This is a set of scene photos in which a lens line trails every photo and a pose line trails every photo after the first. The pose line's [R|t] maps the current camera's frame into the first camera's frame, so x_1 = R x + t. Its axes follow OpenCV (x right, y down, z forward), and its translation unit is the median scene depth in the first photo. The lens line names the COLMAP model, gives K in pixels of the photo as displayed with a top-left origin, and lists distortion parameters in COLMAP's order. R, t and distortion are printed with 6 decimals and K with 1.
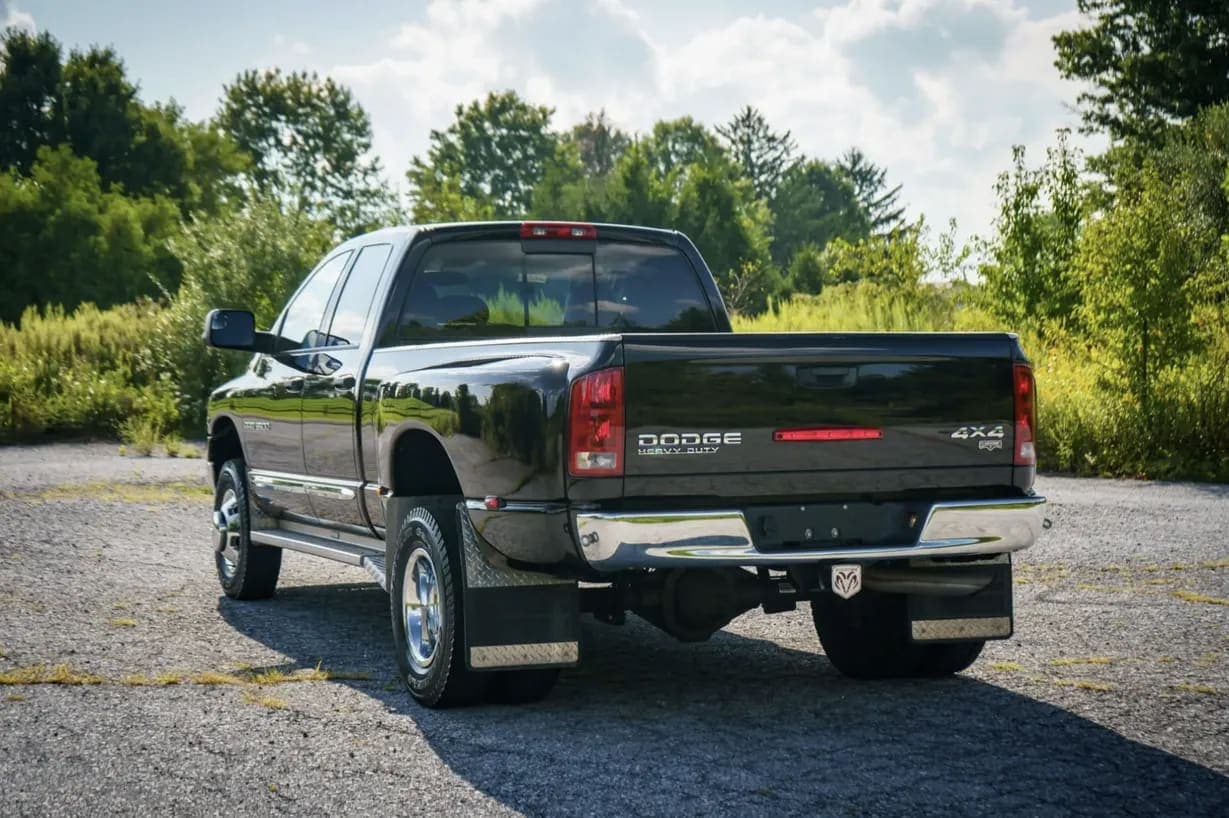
lens RADIAL K [[2204.5, 0, 614.3], [0, 2204.5, 396.1], [0, 0, 1]] dist [0.065236, 0.000000]
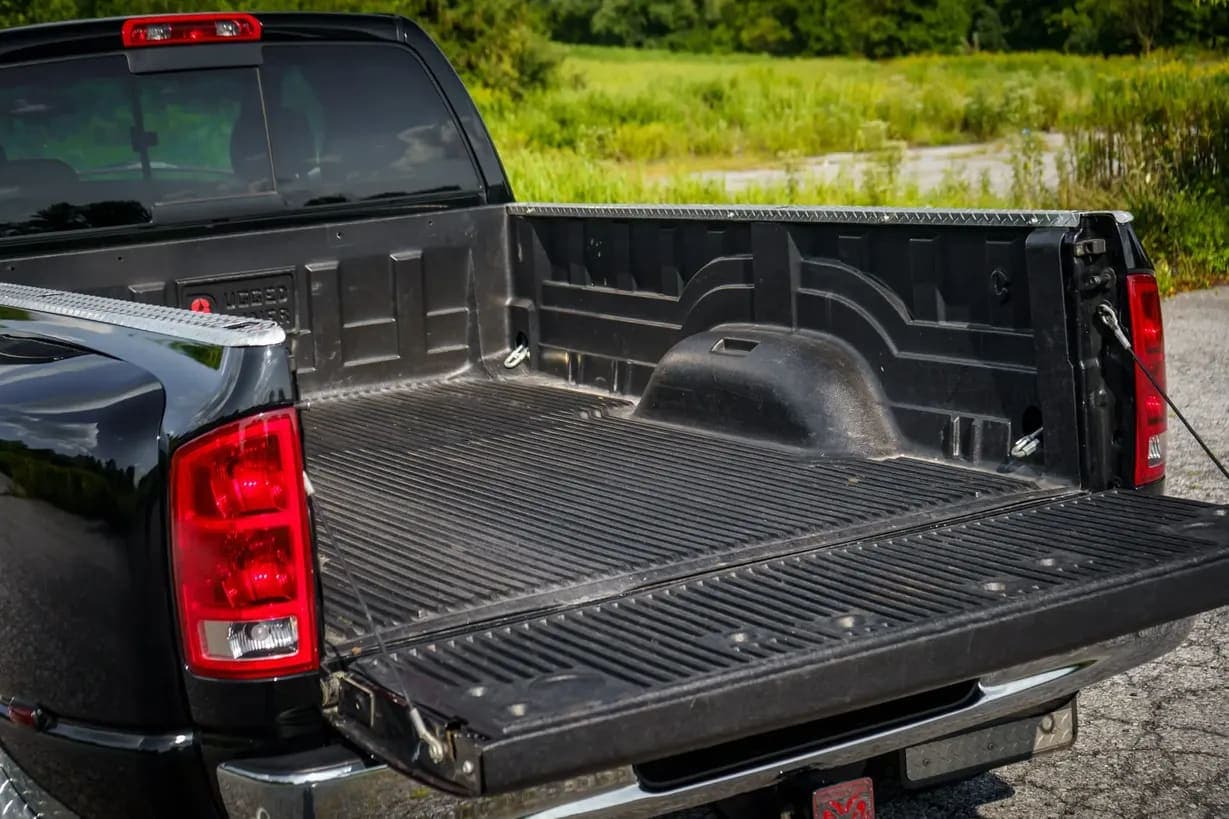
lens RADIAL K [[2015.5, 0, 600.3], [0, 2015.5, 430.6], [0, 0, 1]] dist [0.005492, 0.000000]
pose [[0.990492, -0.089372, 0.104587, 0.019444], [0.072018, 0.984598, 0.159312, -0.060226], [-0.117214, -0.150265, 0.981673, 0.586904]]
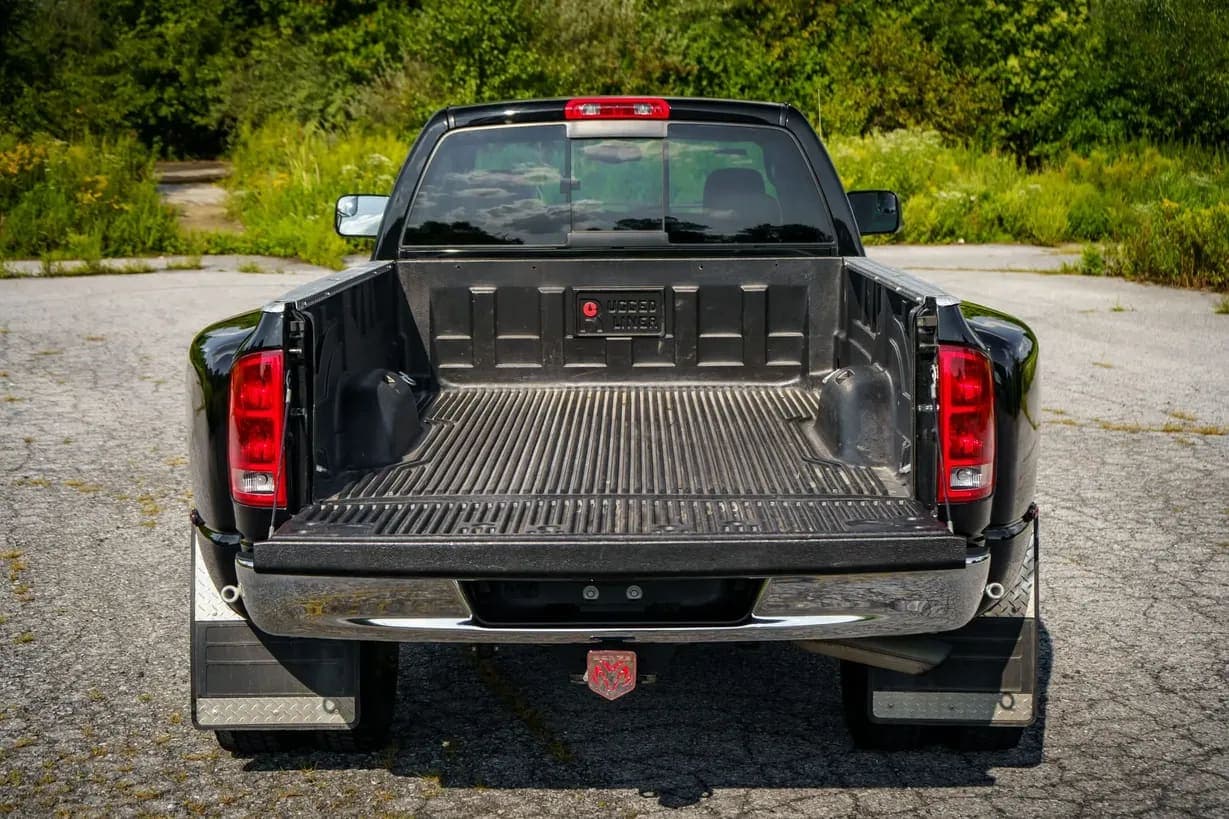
lens RADIAL K [[2015.5, 0, 612.7], [0, 2015.5, 402.6], [0, 0, 1]] dist [0.005492, 0.000000]
pose [[0.917636, 0.046565, -0.394684, 0.328364], [-0.002192, 0.993690, 0.112140, -0.064128], [0.397415, -0.102039, 0.911948, 0.429242]]
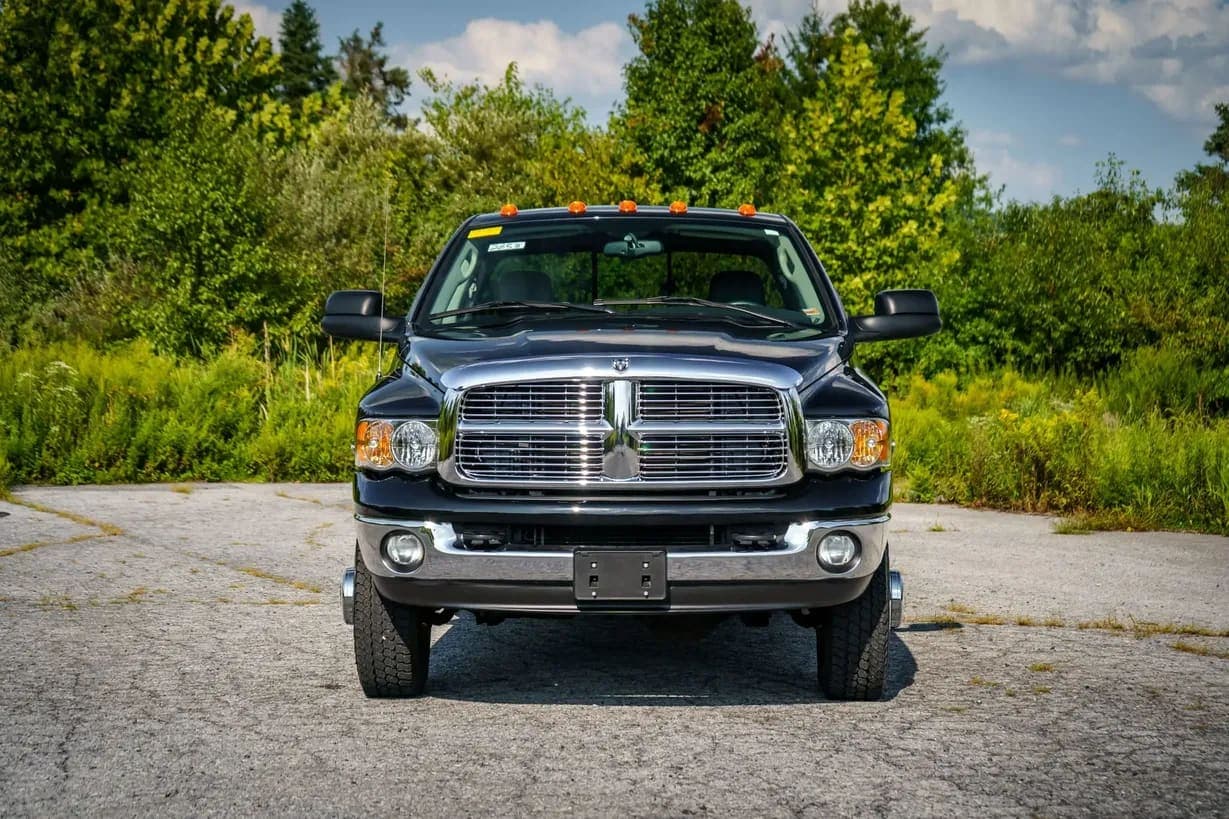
lens RADIAL K [[2465.2, 0, 609.1], [0, 2465.2, 401.9], [0, 0, 1]] dist [0.033564, 0.000000]
pose [[0.945782, 0.000372, -0.324803, 0.416929], [-0.006759, 0.999805, -0.018538, 0.020785], [0.324732, 0.019729, 0.945600, 0.469318]]
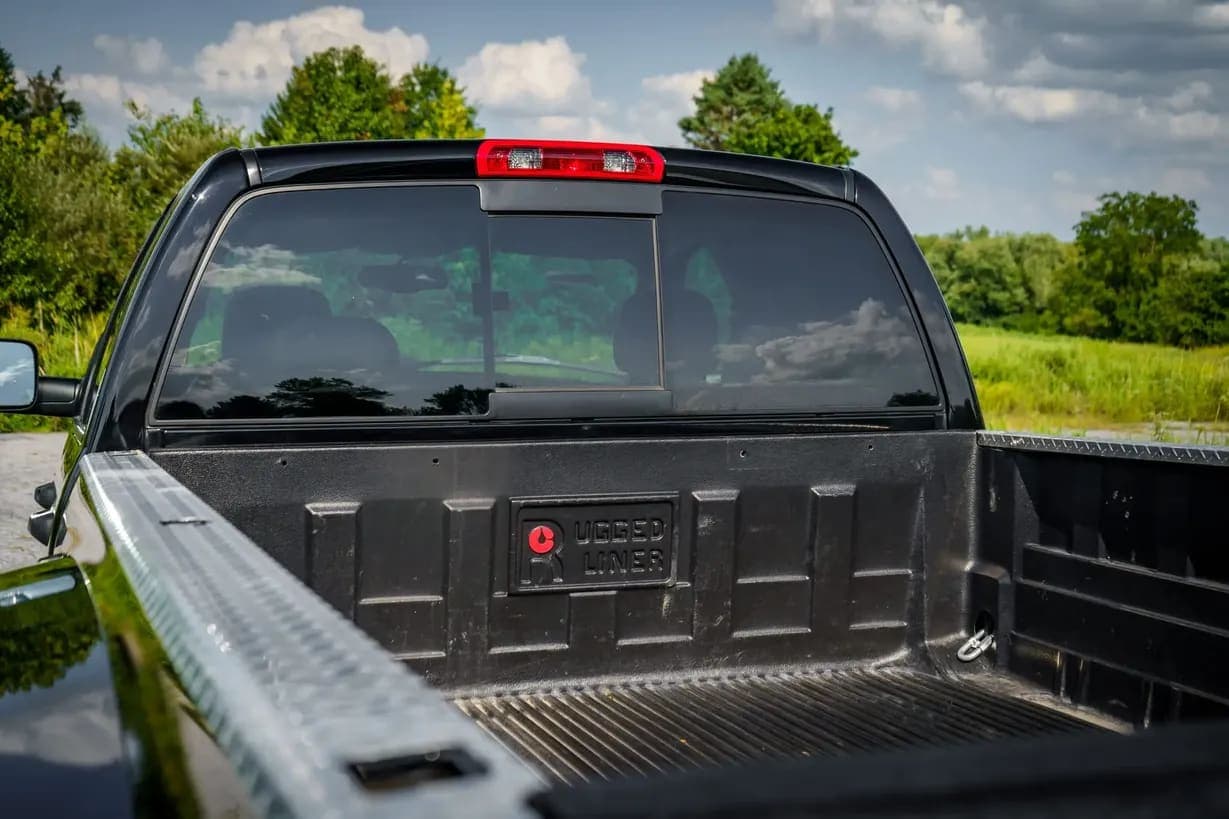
lens RADIAL K [[1627.3, 0, 620.6], [0, 1627.3, 409.3], [0, 0, 1]] dist [0.014103, 0.000000]
pose [[0.997095, 0.003792, -0.076079, 0.009640], [-0.001884, 0.999682, 0.025133, -0.043918], [0.076150, -0.024916, 0.996785, 0.878162]]
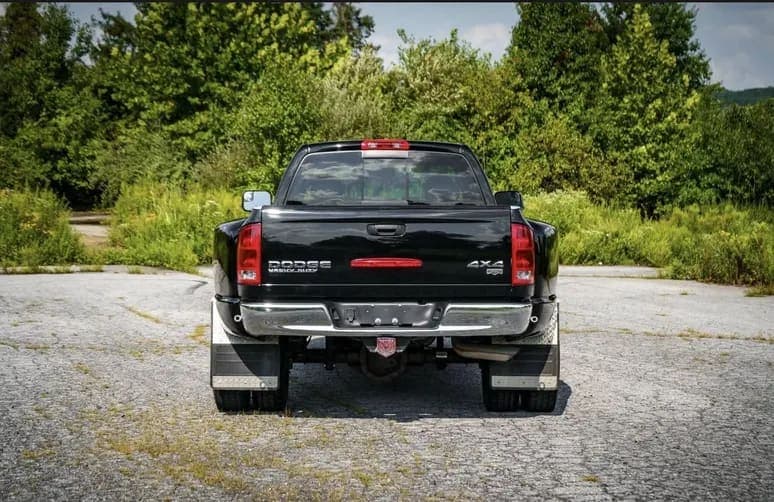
lens RADIAL K [[1542.1, 0, 384.9], [0, 1542.1, 254.6], [0, 0, 1]] dist [-0.009631, 0.000000]
pose [[0.923175, 0.015301, -0.384076, 0.547844], [-0.012113, 0.999869, 0.010717, -0.002533], [0.384190, -0.005241, 0.923239, -0.124559]]
